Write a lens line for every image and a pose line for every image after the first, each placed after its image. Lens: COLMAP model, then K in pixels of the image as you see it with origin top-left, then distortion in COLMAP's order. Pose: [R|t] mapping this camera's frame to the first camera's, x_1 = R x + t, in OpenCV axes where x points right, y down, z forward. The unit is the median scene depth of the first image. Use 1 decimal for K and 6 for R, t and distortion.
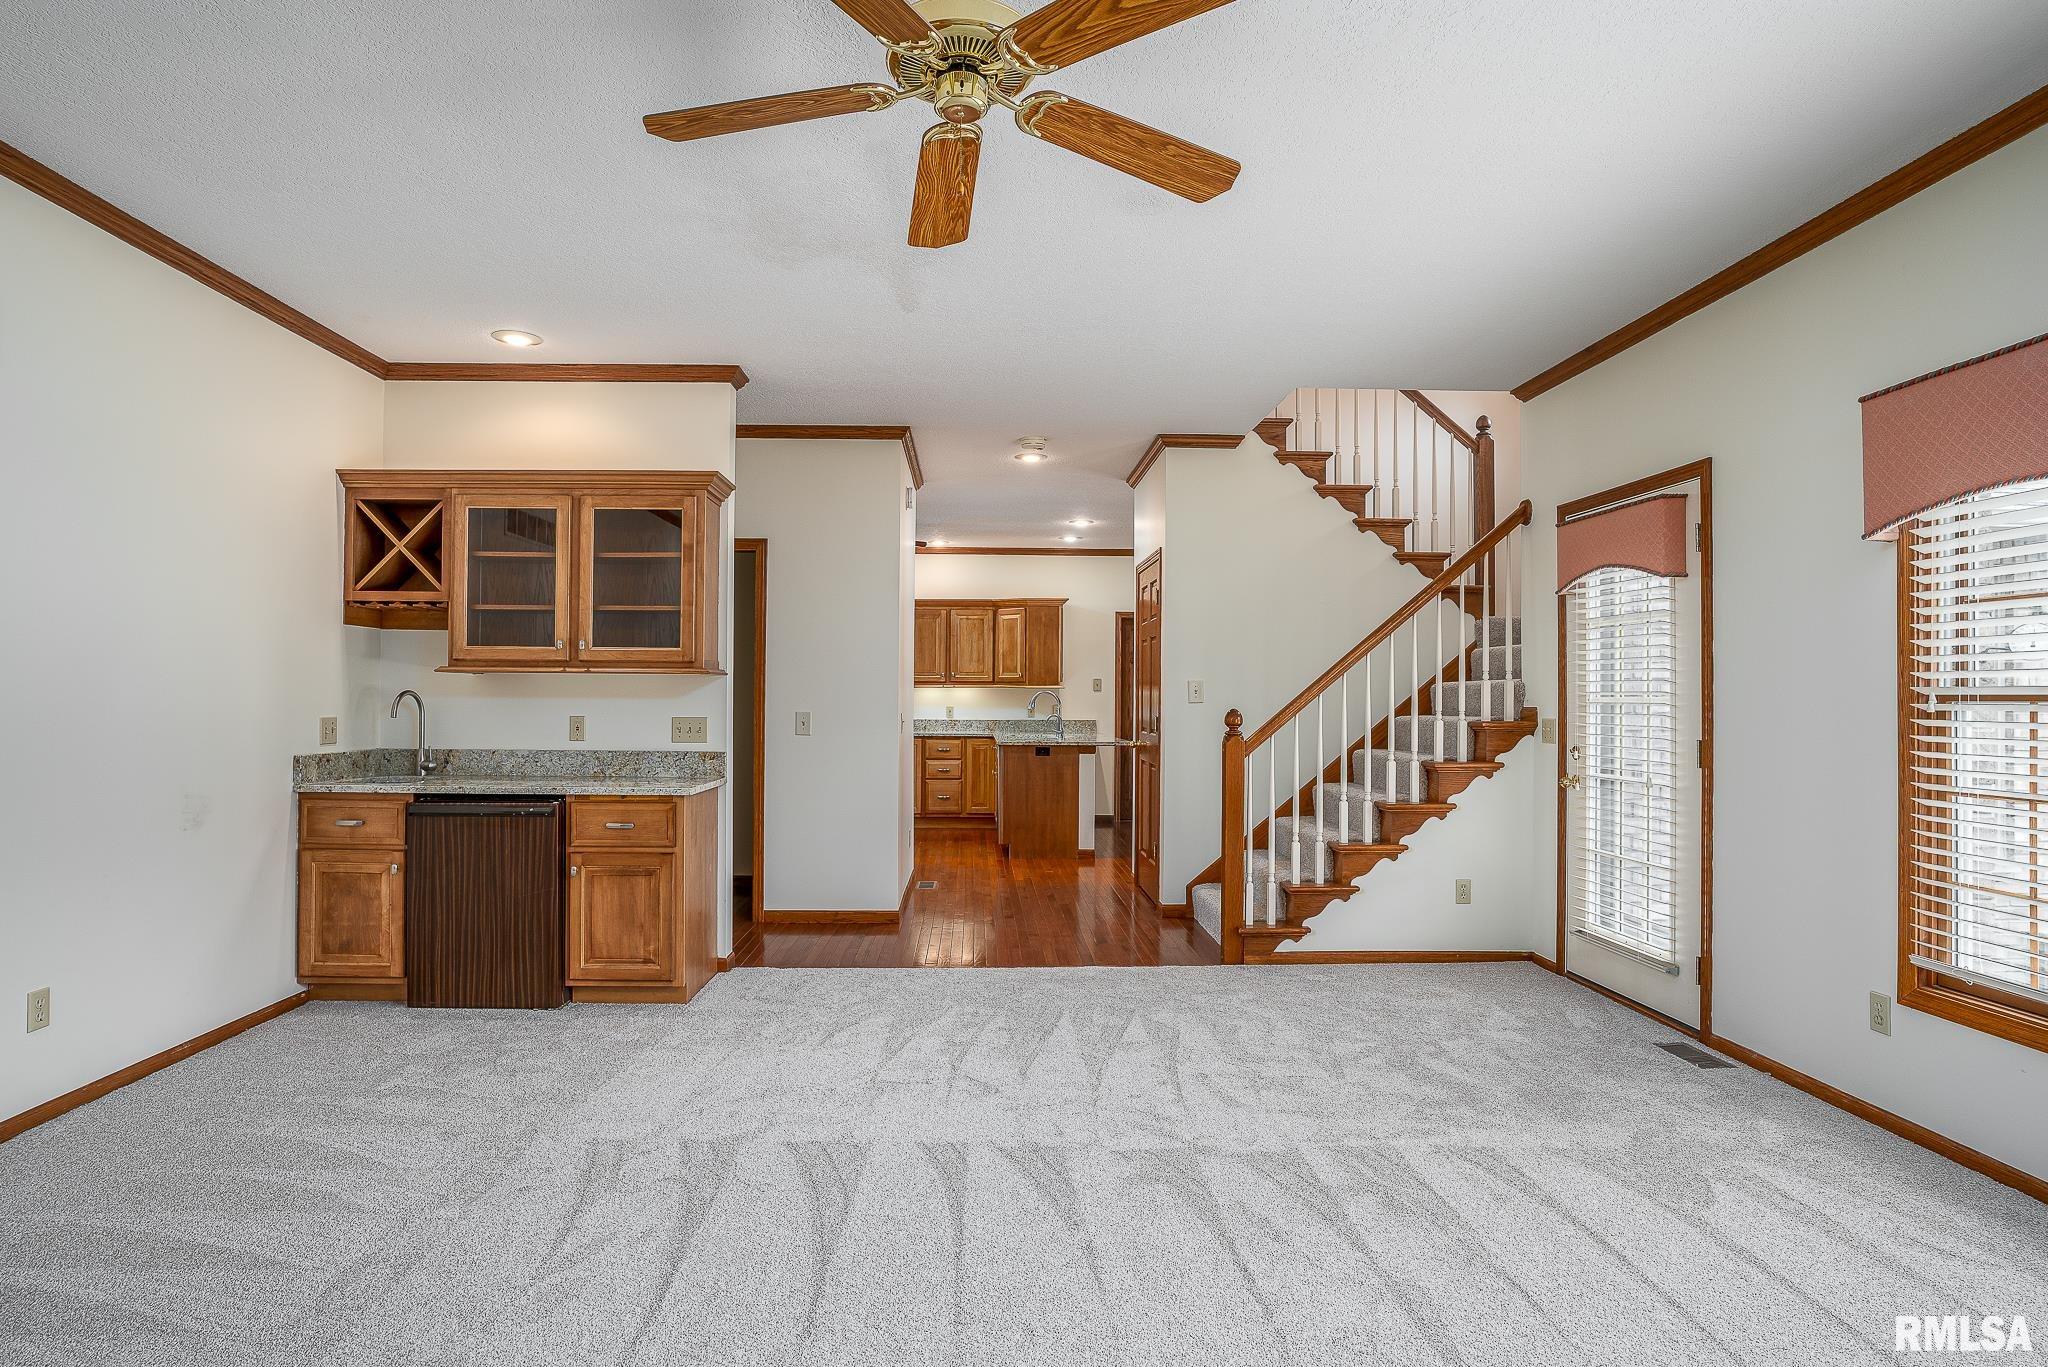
lens RADIAL K [[1065.2, 0, 1024.0], [0, 1065.2, 683.5], [0, 0, 1]] dist [-0.066742, 0.025583]
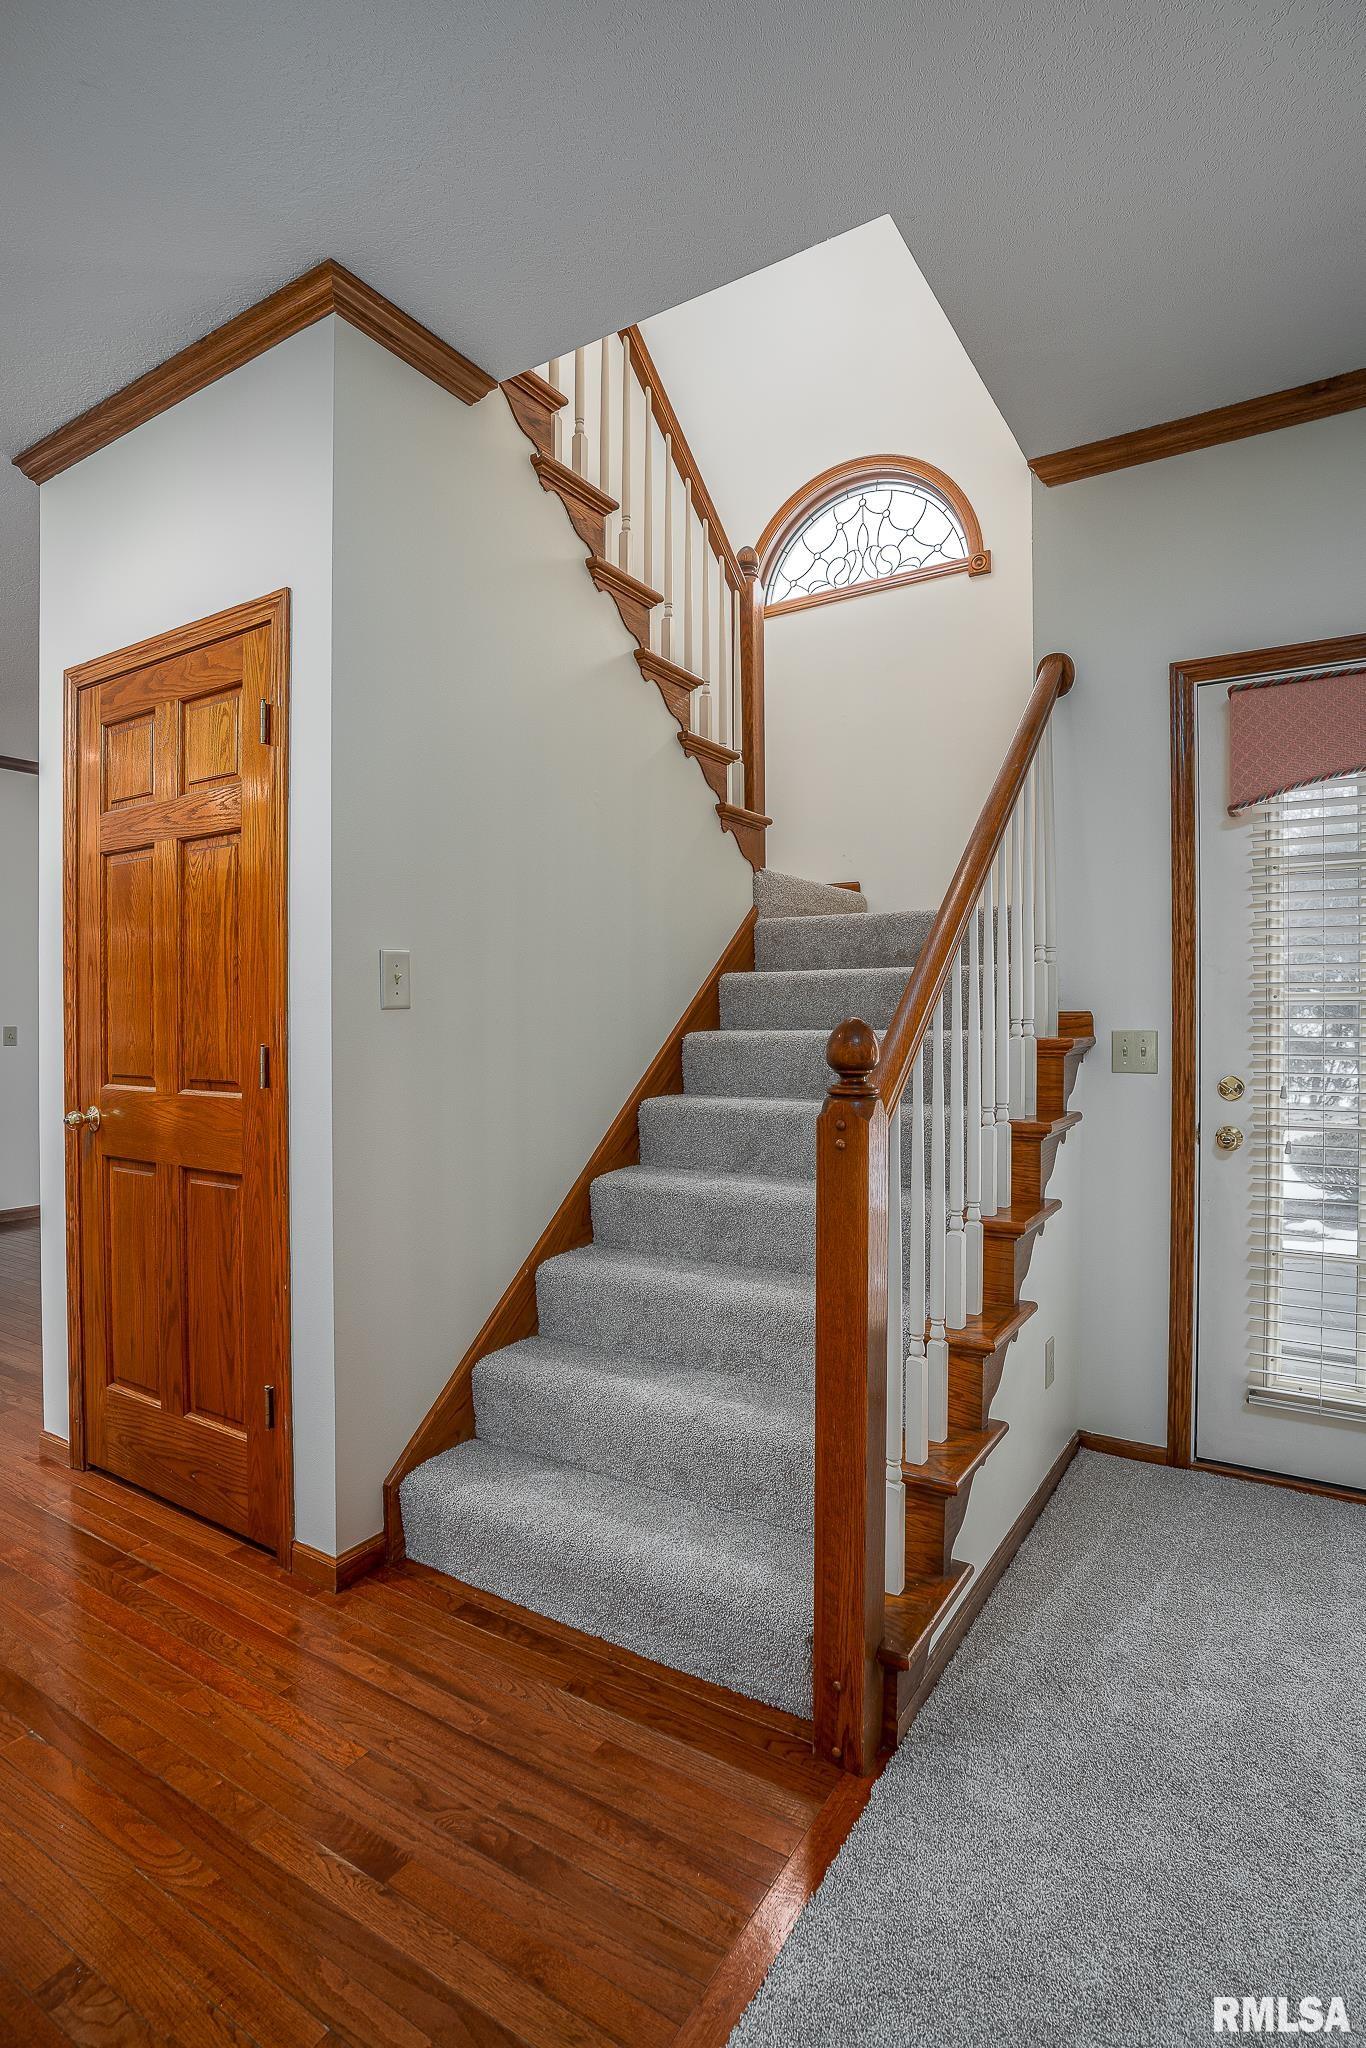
lens RADIAL K [[1065.2, 0, 683.0], [0, 1065.2, 1024.0], [0, 0, 1]] dist [-0.066742, 0.025583]
pose [[0.566213, -0.011720, 0.824176, -0.096336], [-0.002954, 0.999864, 0.016247, 0.016767], [-0.824254, -0.011634, 0.566101, 0.696264]]
